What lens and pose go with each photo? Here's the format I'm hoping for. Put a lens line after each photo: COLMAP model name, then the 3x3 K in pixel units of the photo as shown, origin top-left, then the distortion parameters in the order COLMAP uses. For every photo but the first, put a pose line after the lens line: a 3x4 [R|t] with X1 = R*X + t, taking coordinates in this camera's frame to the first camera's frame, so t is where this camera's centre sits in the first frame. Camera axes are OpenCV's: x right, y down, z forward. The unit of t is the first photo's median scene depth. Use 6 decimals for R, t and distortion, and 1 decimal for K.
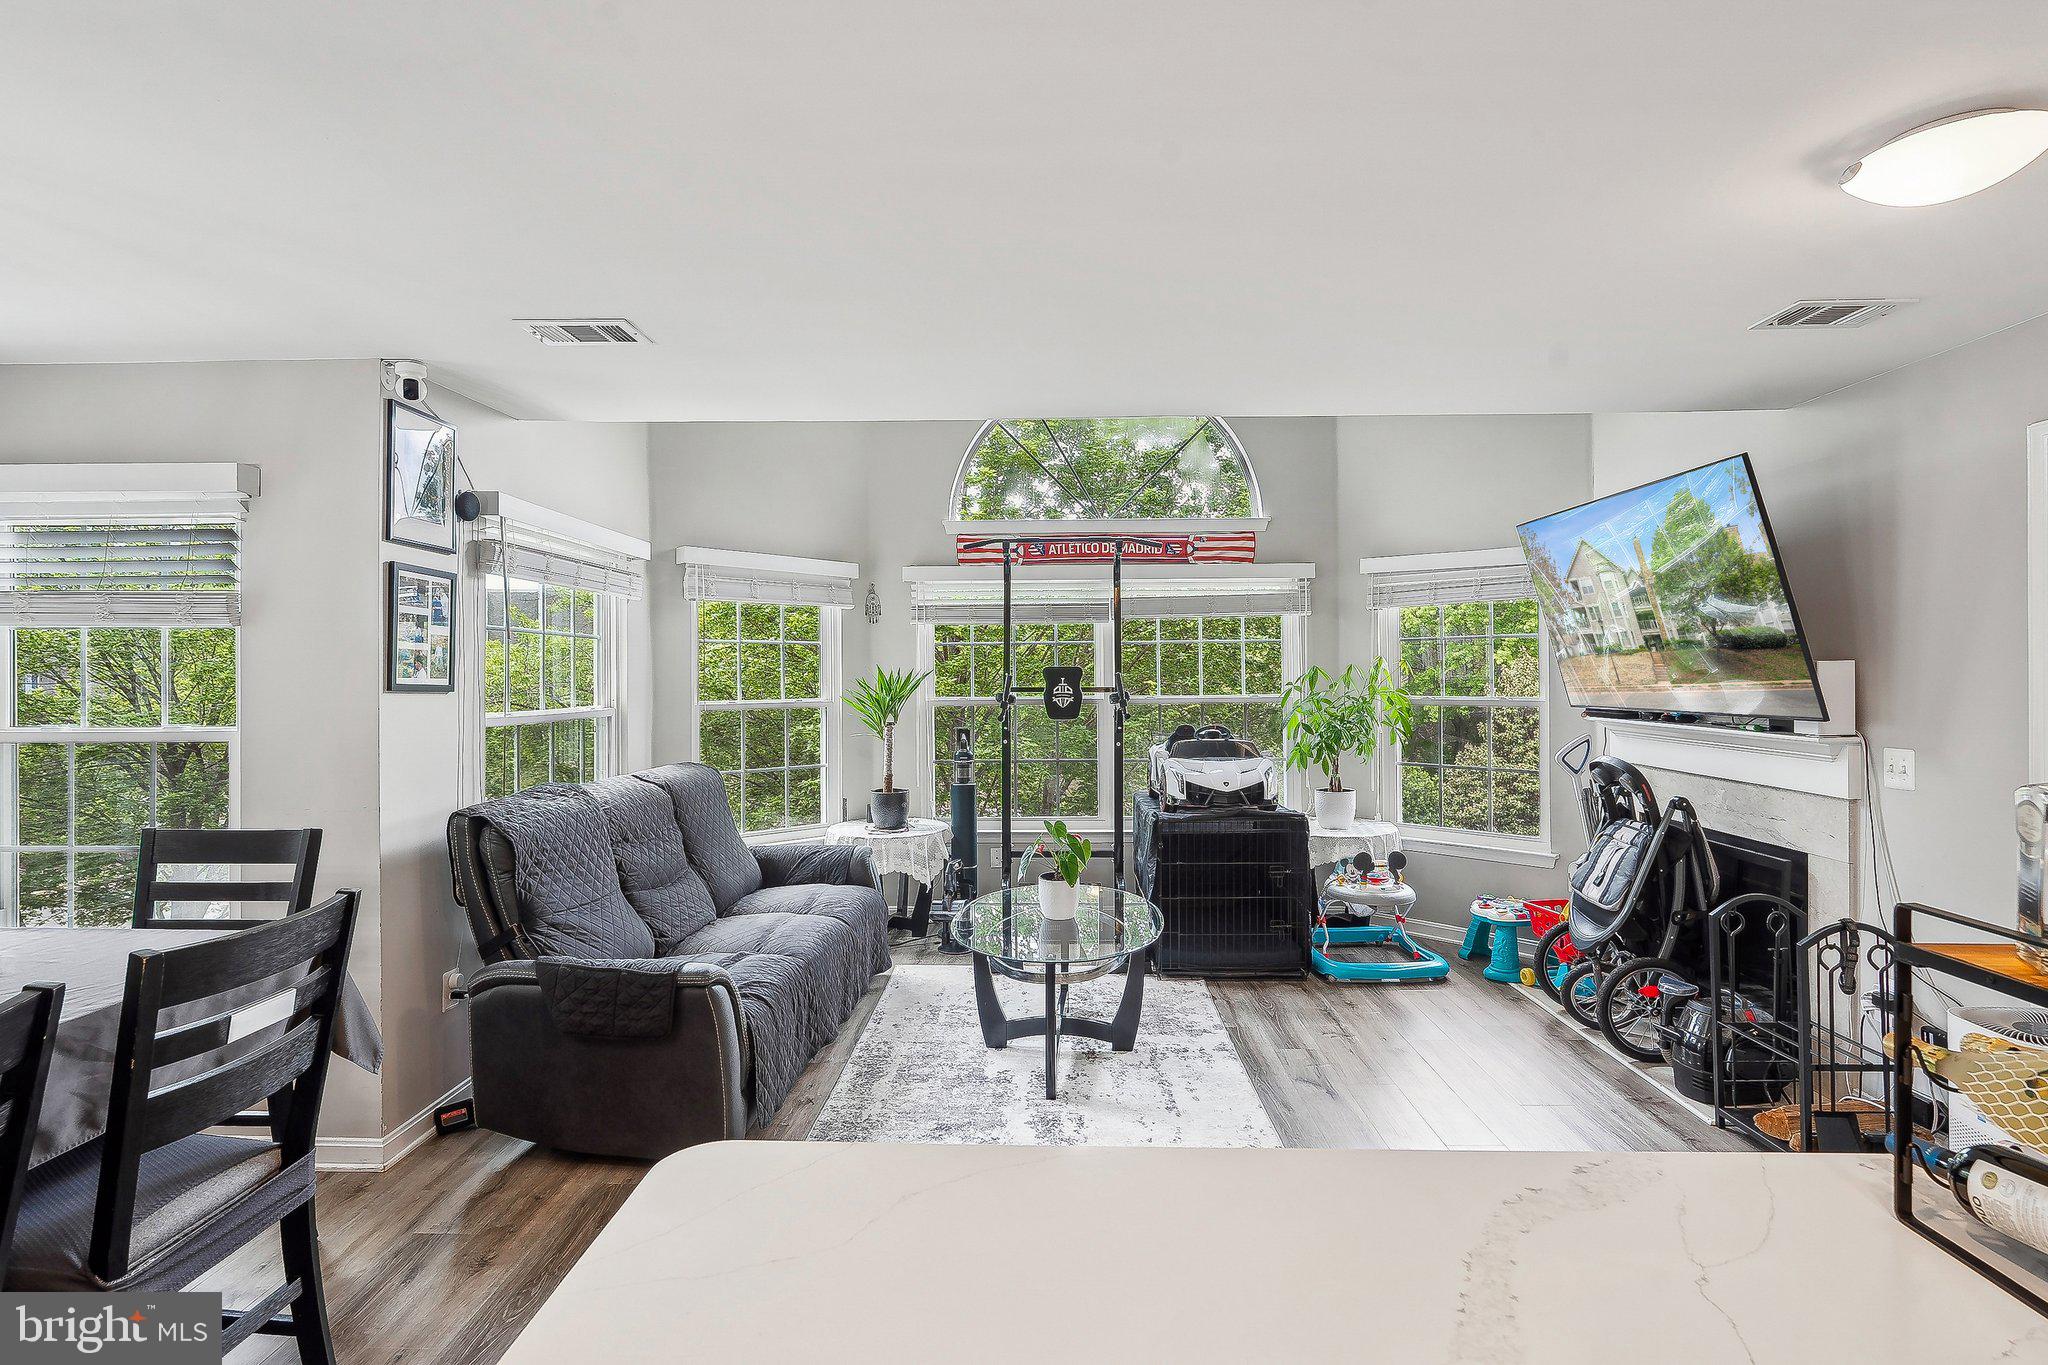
lens RADIAL K [[1016.2, 0, 1024.3], [0, 1016.2, 670.7], [0, 0, 1]] dist [-0.005374, -0.000422]
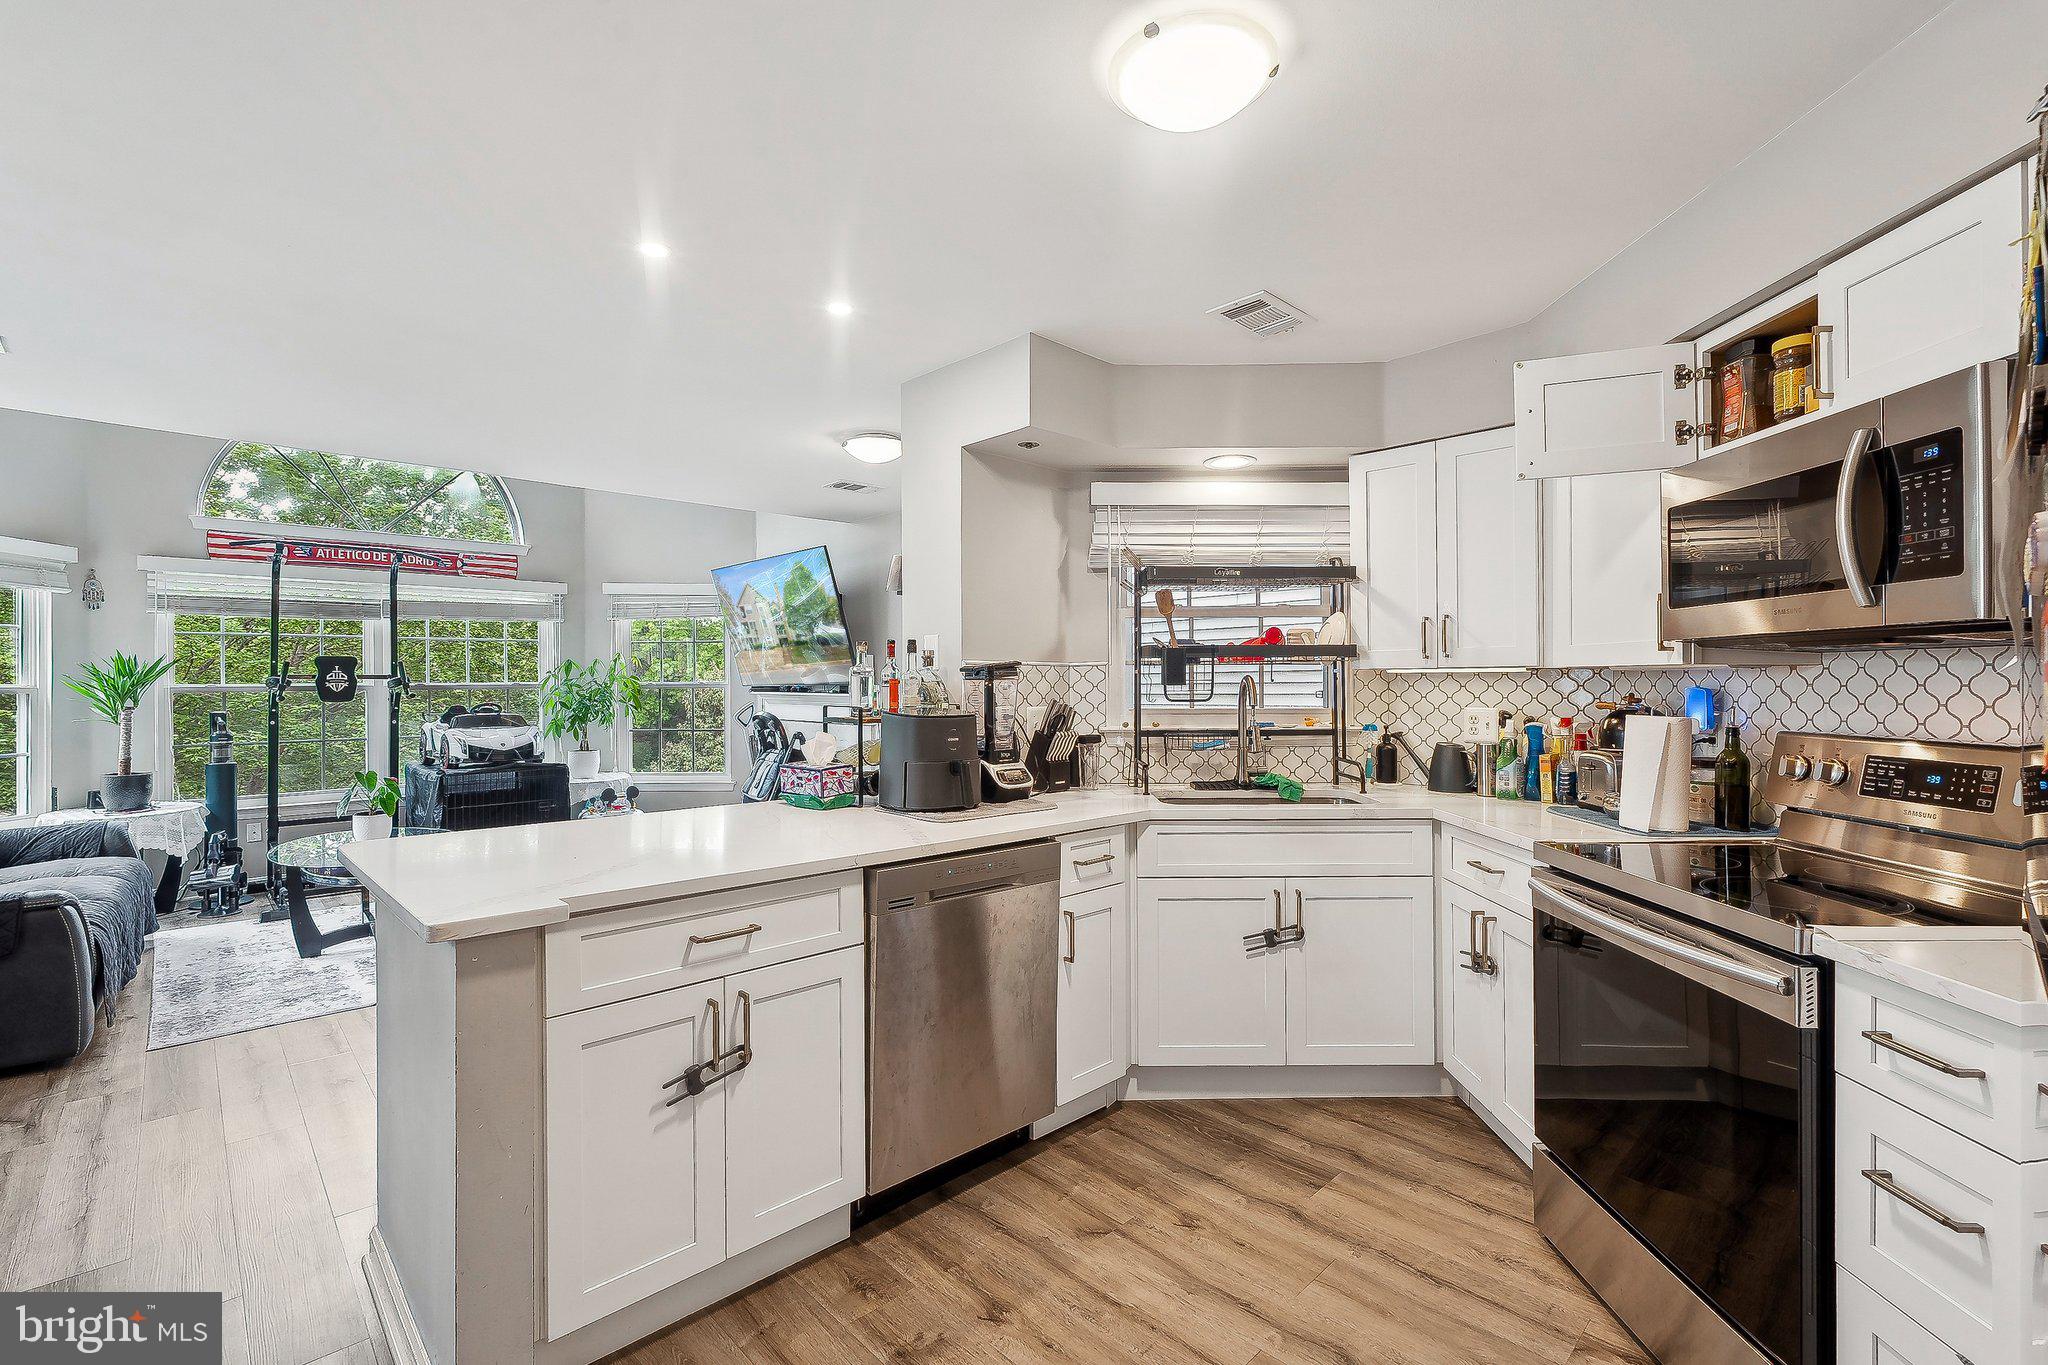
lens RADIAL K [[906.3, 0, 1019.3], [0, 906.3, 677.3], [0, 0, 1]] dist [-0.003991, -0.000149]
pose [[0.708760, 0.005323, 0.705429, -0.178860], [0.000136, 0.999970, -0.007682, 0.036535], [-0.705449, 0.005541, 0.708739, -0.357312]]
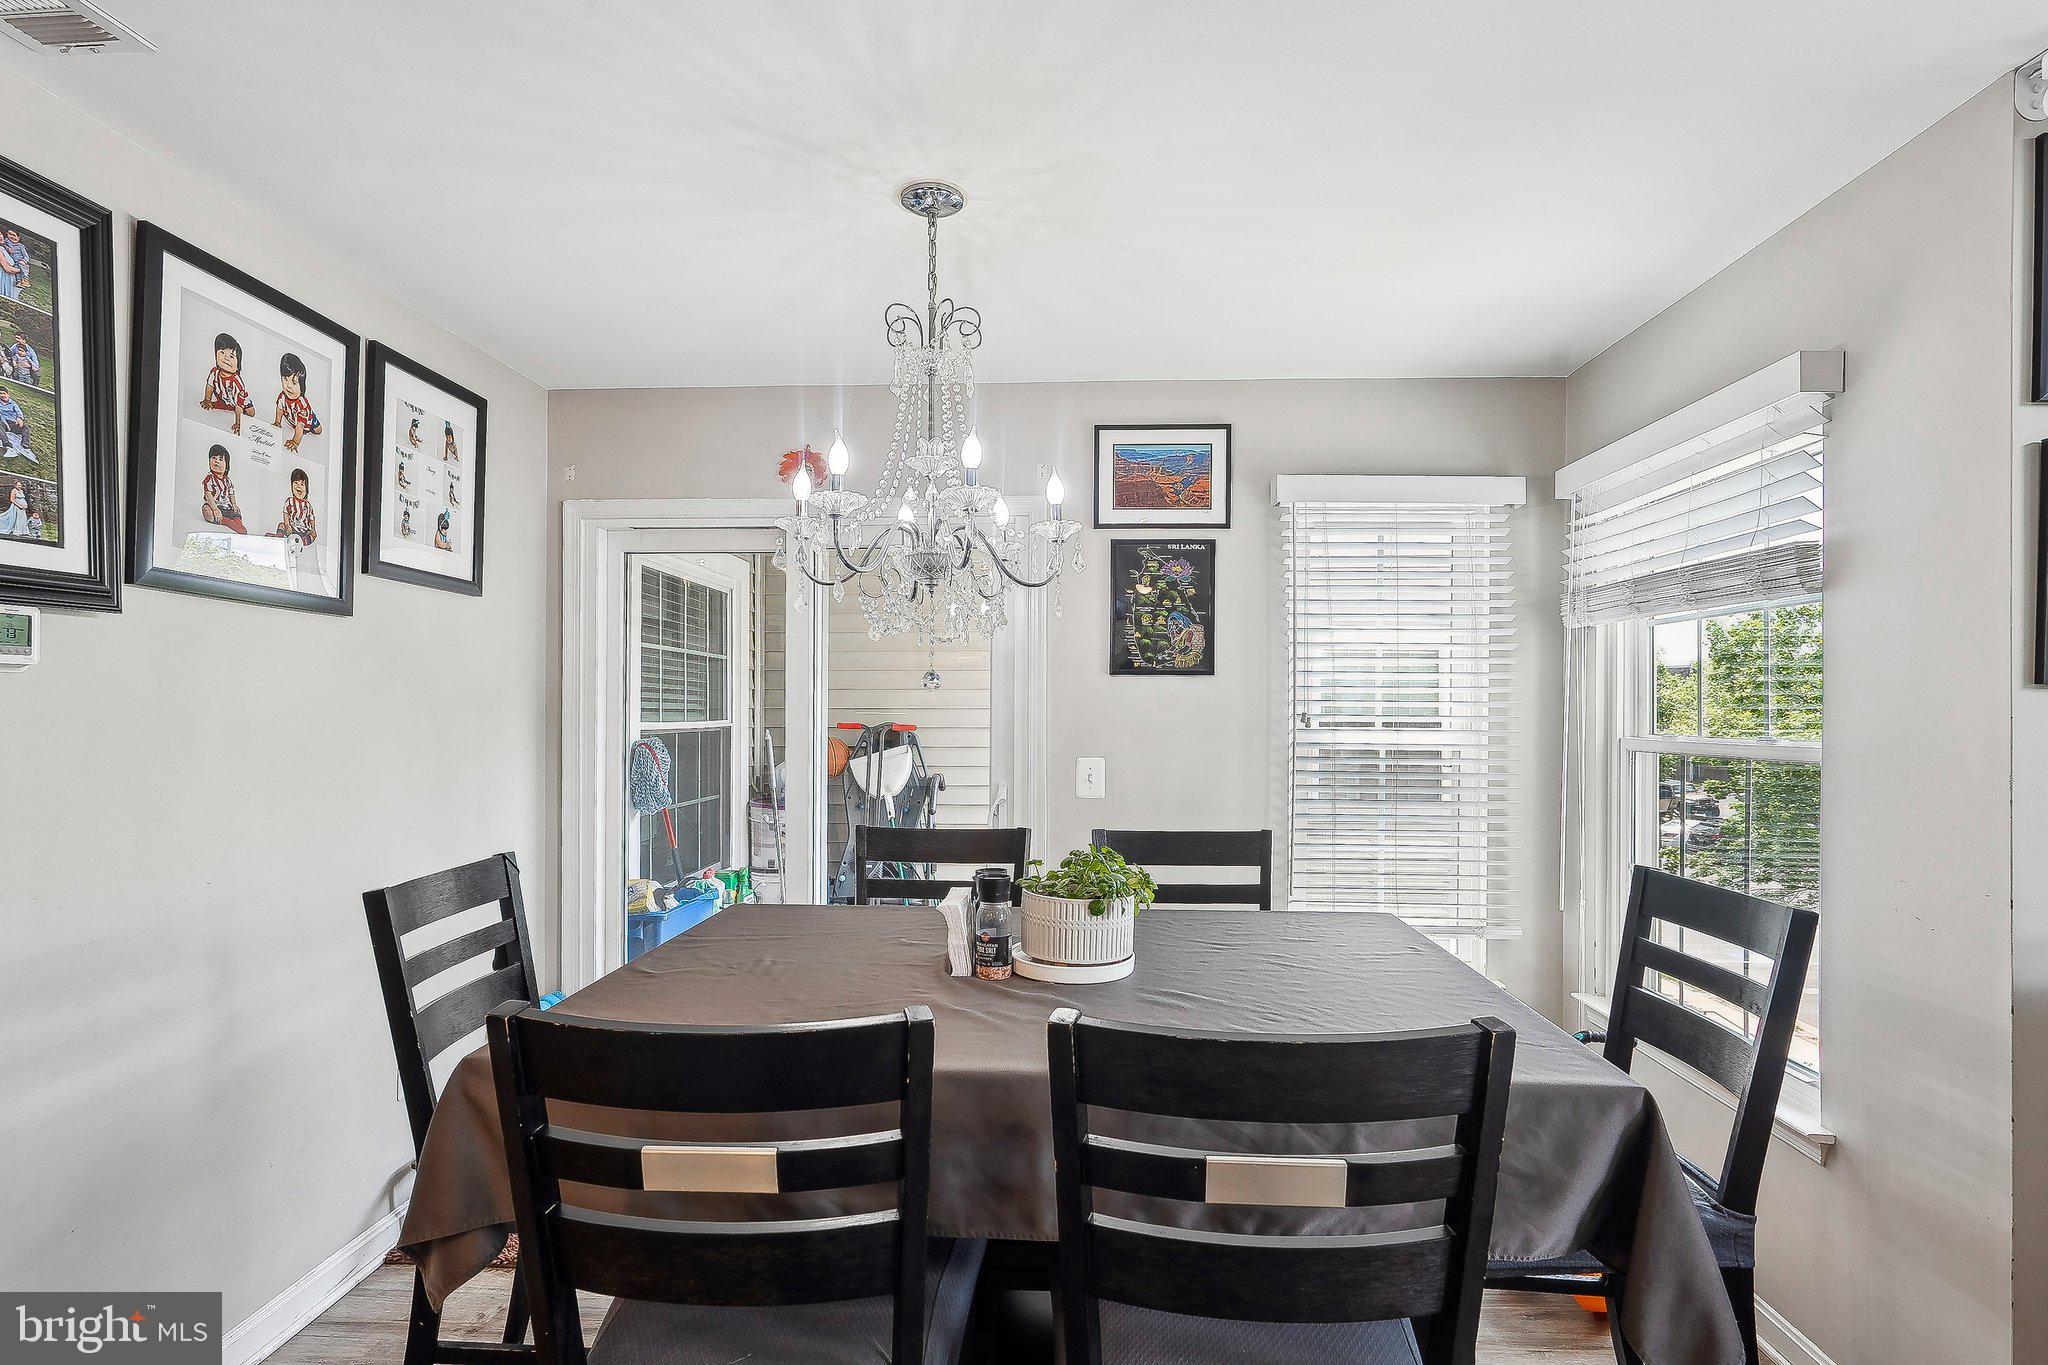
lens RADIAL K [[1029.9, 0, 1018.4], [0, 1029.9, 701.7], [0, 0, 1]] dist [-0.002524, -0.000801]
pose [[-0.029542, -0.003850, -0.999556, -0.054116], [-0.001978, 0.999991, -0.003793, 0.022677], [0.999562, 0.001865, -0.029549, 0.341918]]
